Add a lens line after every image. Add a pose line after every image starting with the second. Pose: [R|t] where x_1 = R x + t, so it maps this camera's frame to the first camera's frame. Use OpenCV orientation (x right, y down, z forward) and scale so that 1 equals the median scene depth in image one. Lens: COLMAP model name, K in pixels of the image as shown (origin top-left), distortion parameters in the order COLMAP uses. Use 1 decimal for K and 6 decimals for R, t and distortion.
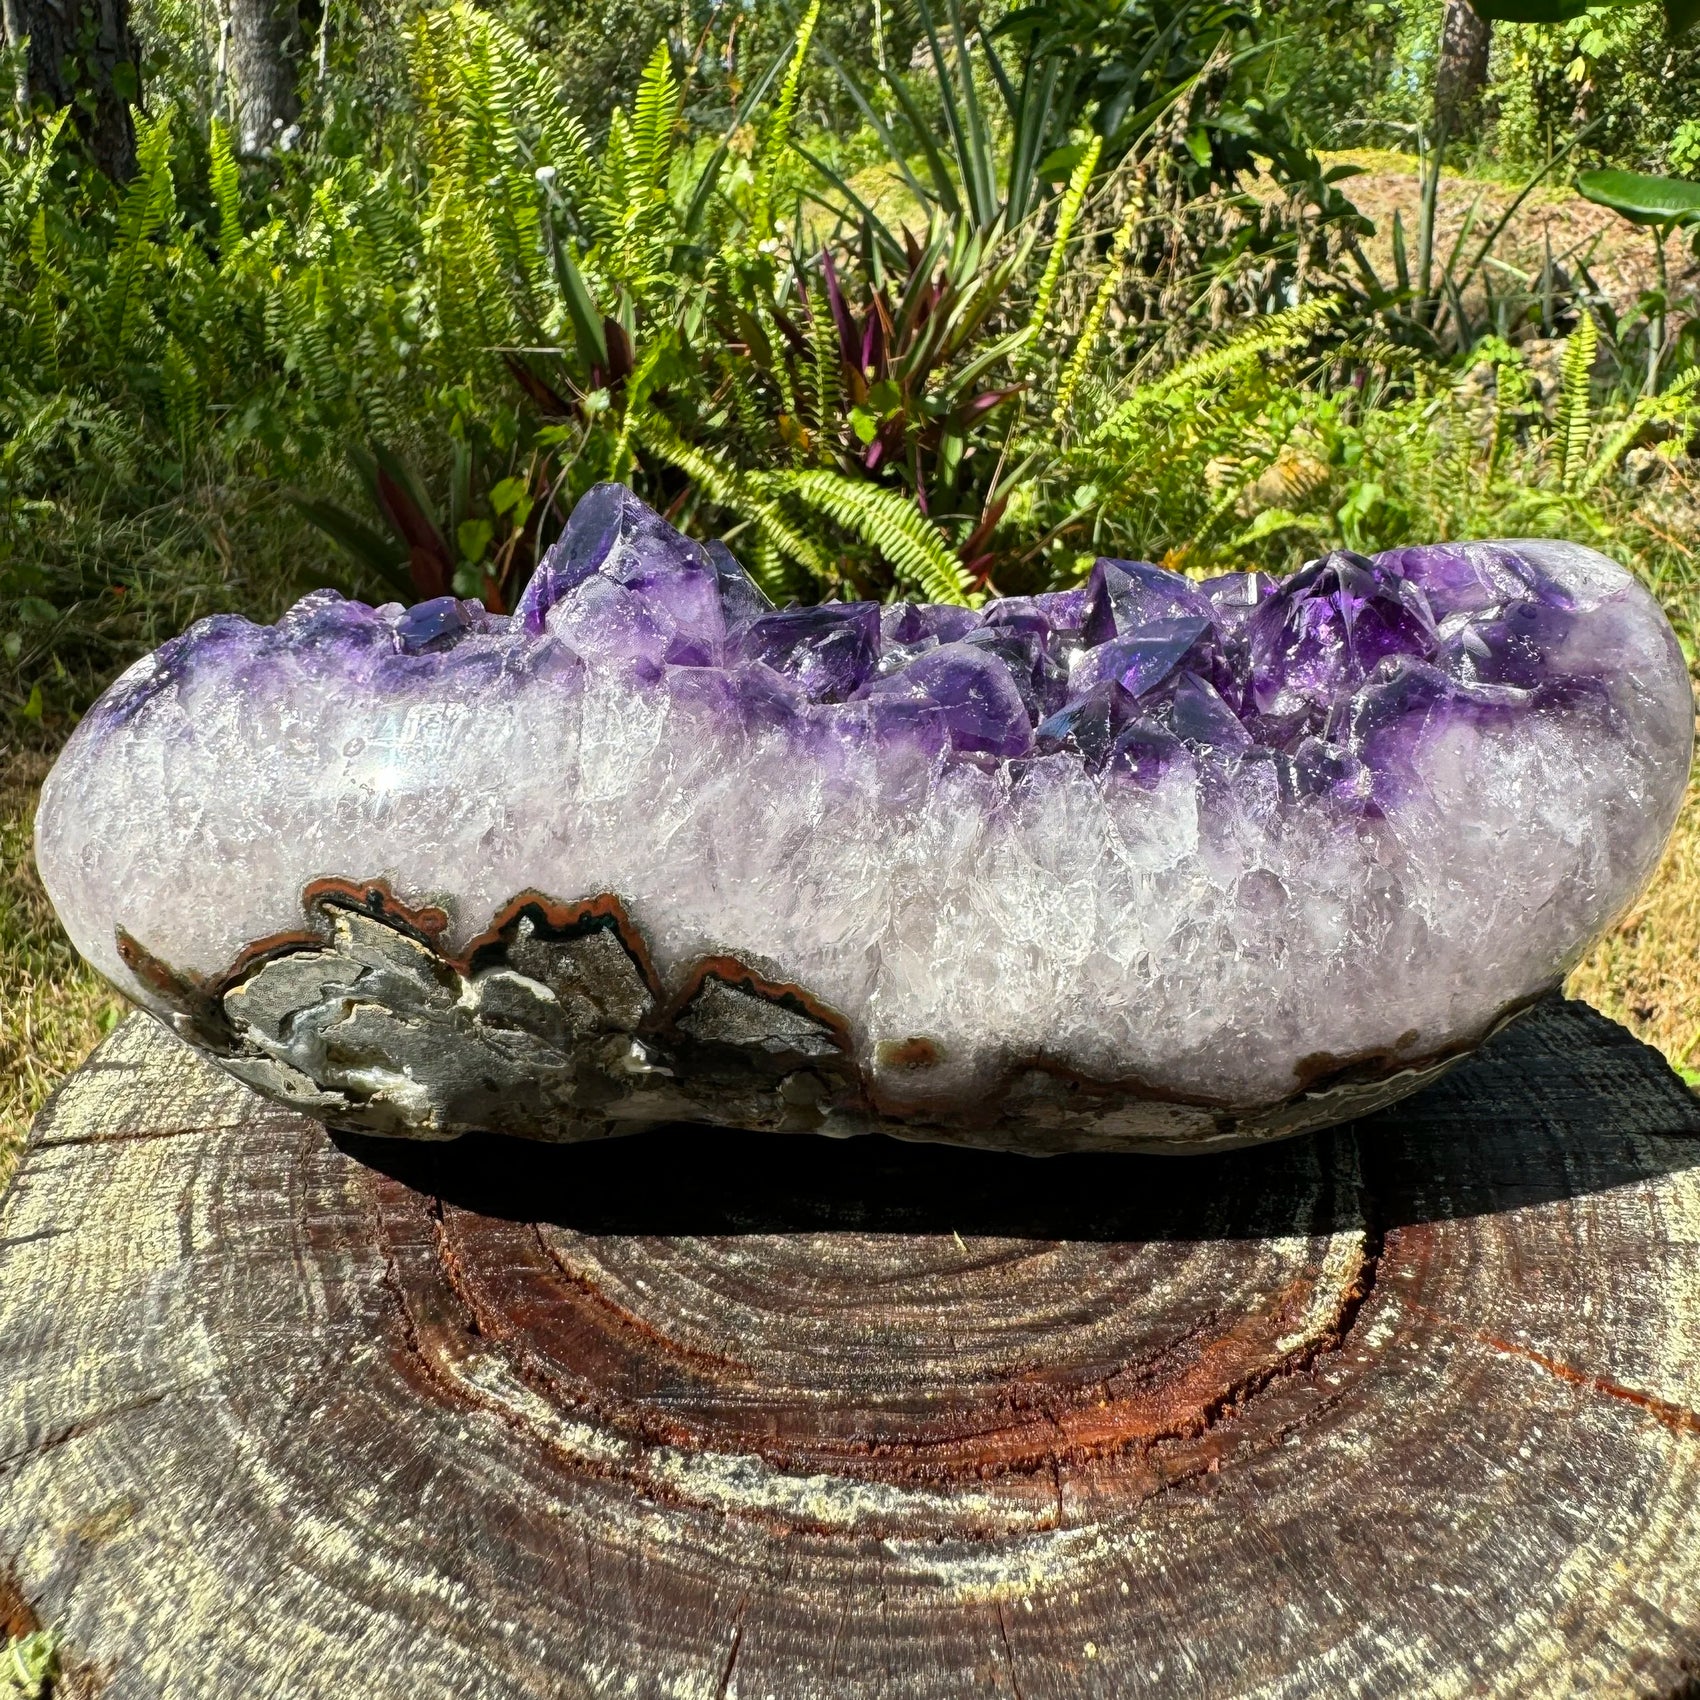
lens RADIAL K [[1624.9, 0, 854.5], [0, 1624.9, 723.2], [0, 0, 1]] dist [-0.003468, 0.000985]
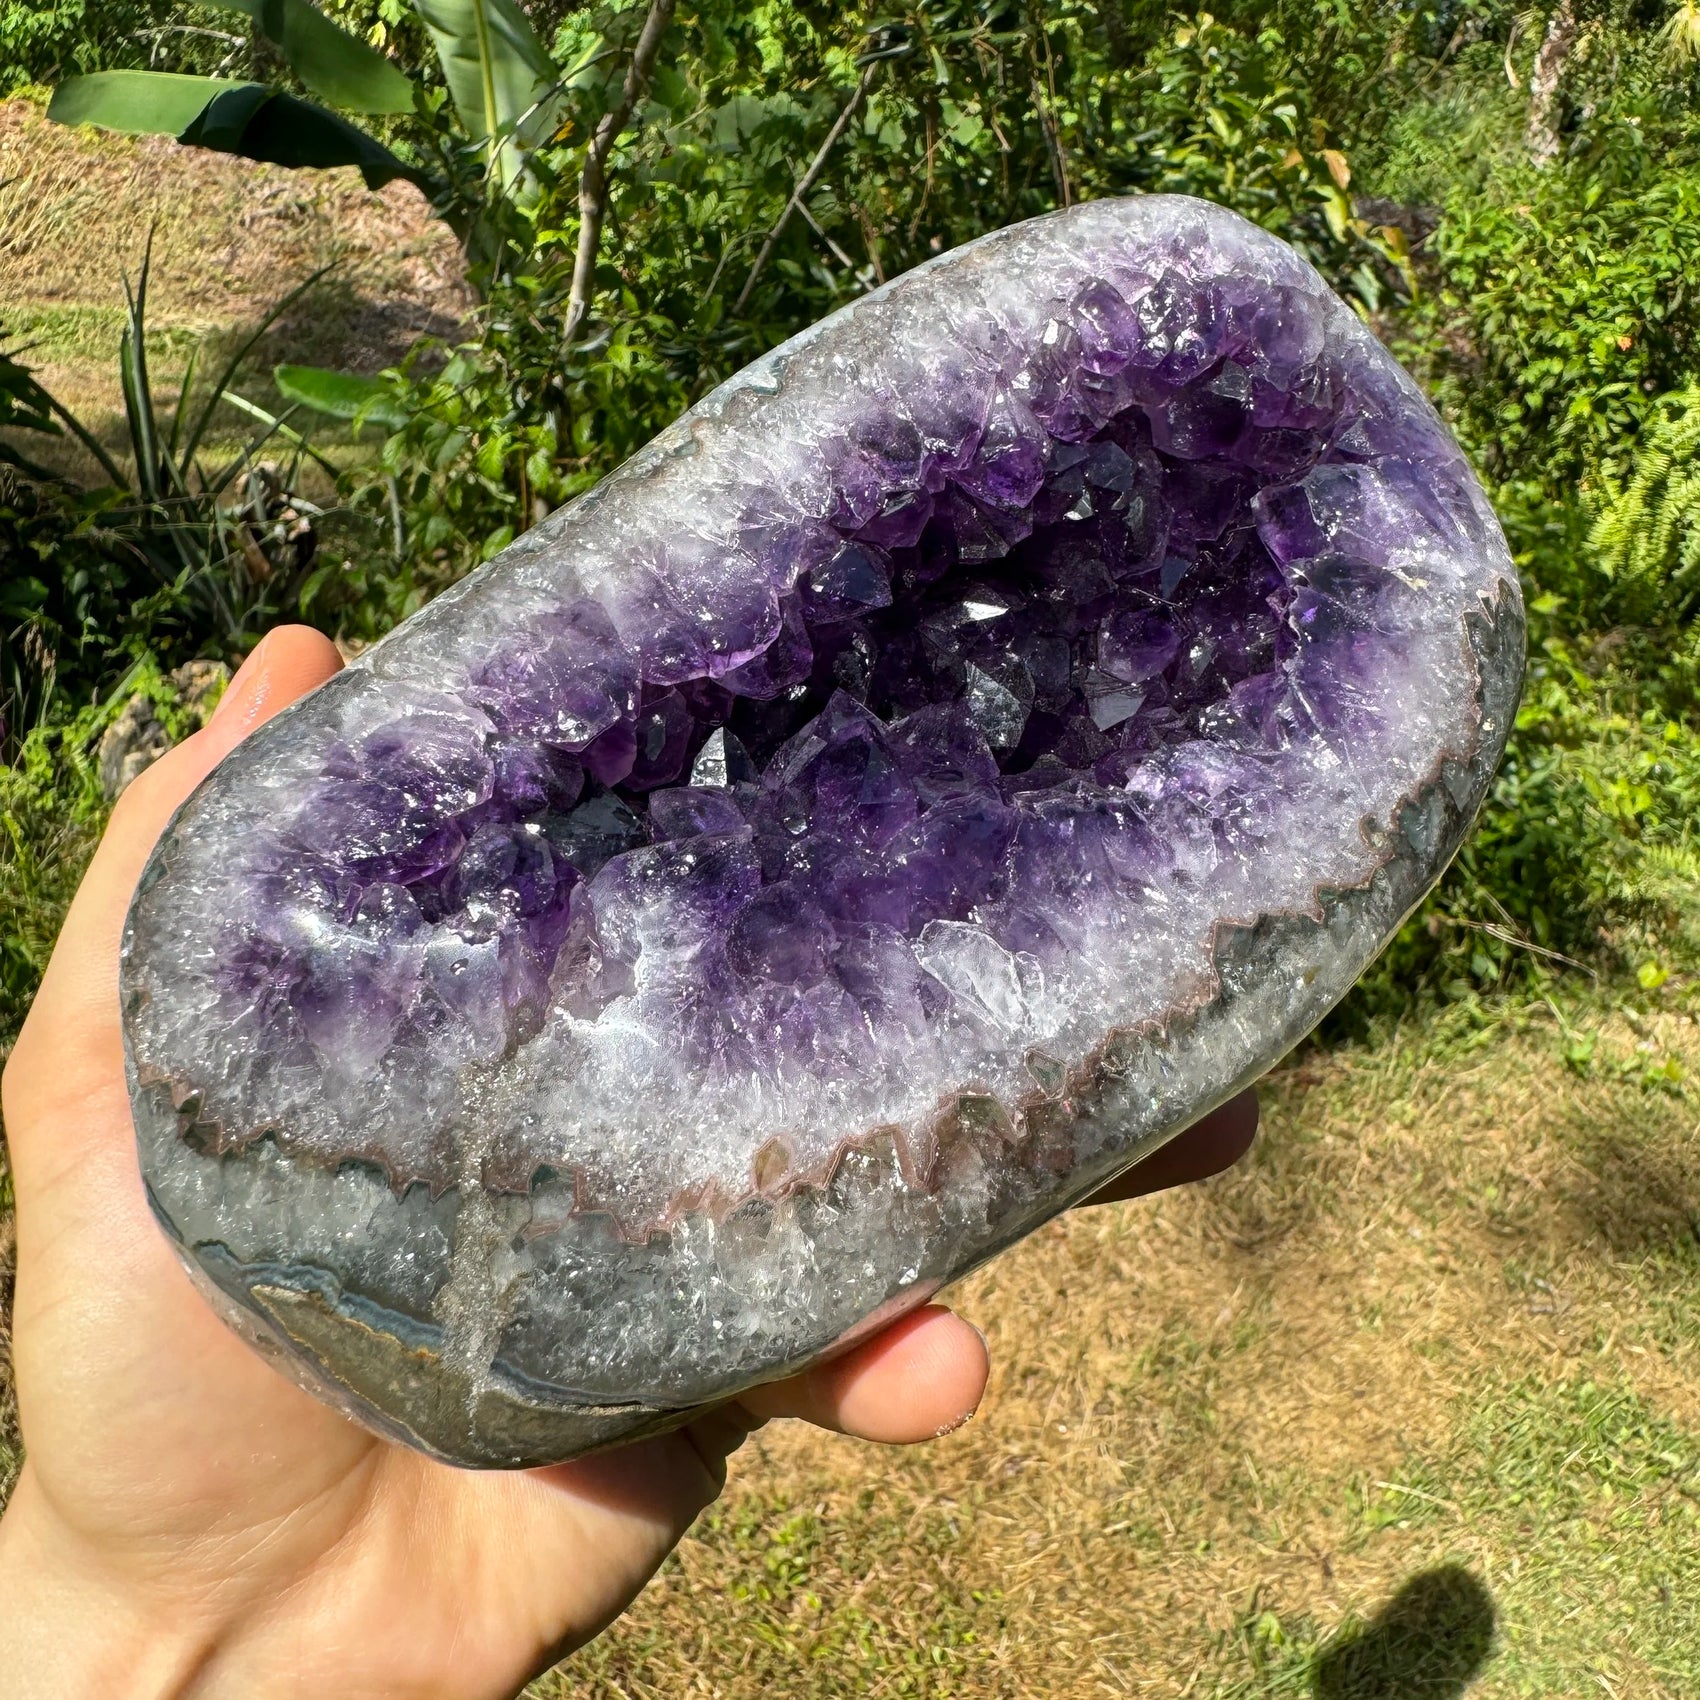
lens RADIAL K [[1624.9, 0, 854.5], [0, 1624.9, 723.2], [0, 0, 1]] dist [-0.003468, 0.000985]
pose [[0.806646, -0.149478, 0.571821, 2.209381], [0.101430, 0.988147, 0.115225, -3.336593], [-0.582267, -0.034946, 0.812246, -0.118995]]
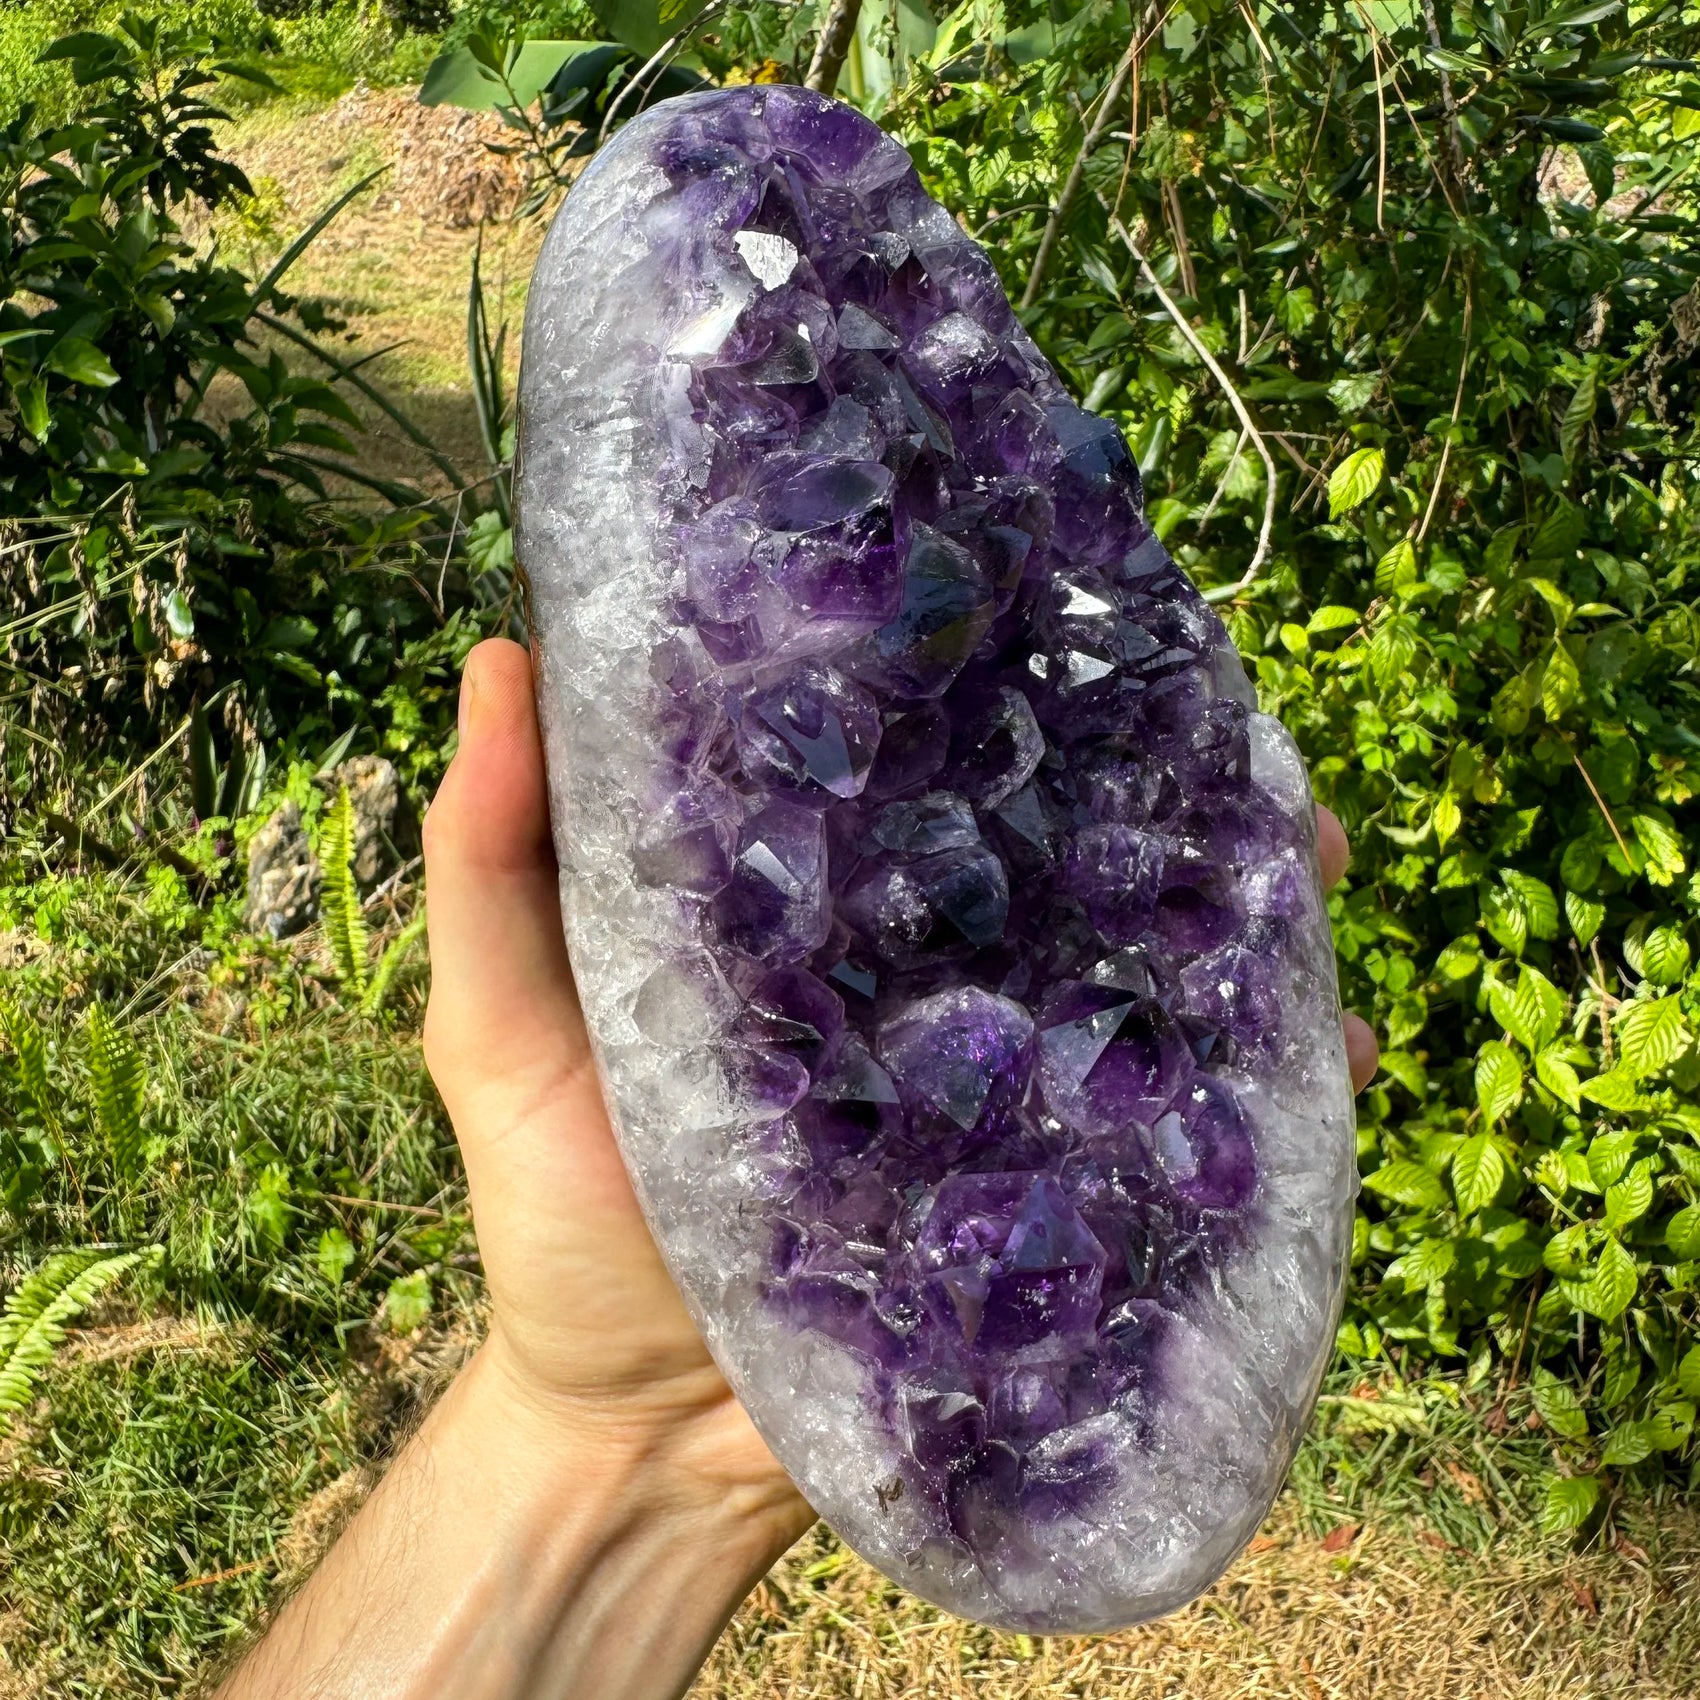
lens RADIAL K [[1625.3, 0, 852.0], [0, 1625.3, 717.7], [0, 0, 1]] dist [-0.005928, 0.005089]
pose [[0.957352, -0.111021, 0.266741, 5.446065], [0.083418, 0.990120, 0.112708, -4.001797], [-0.276619, -0.085650, 0.957155, 2.175845]]
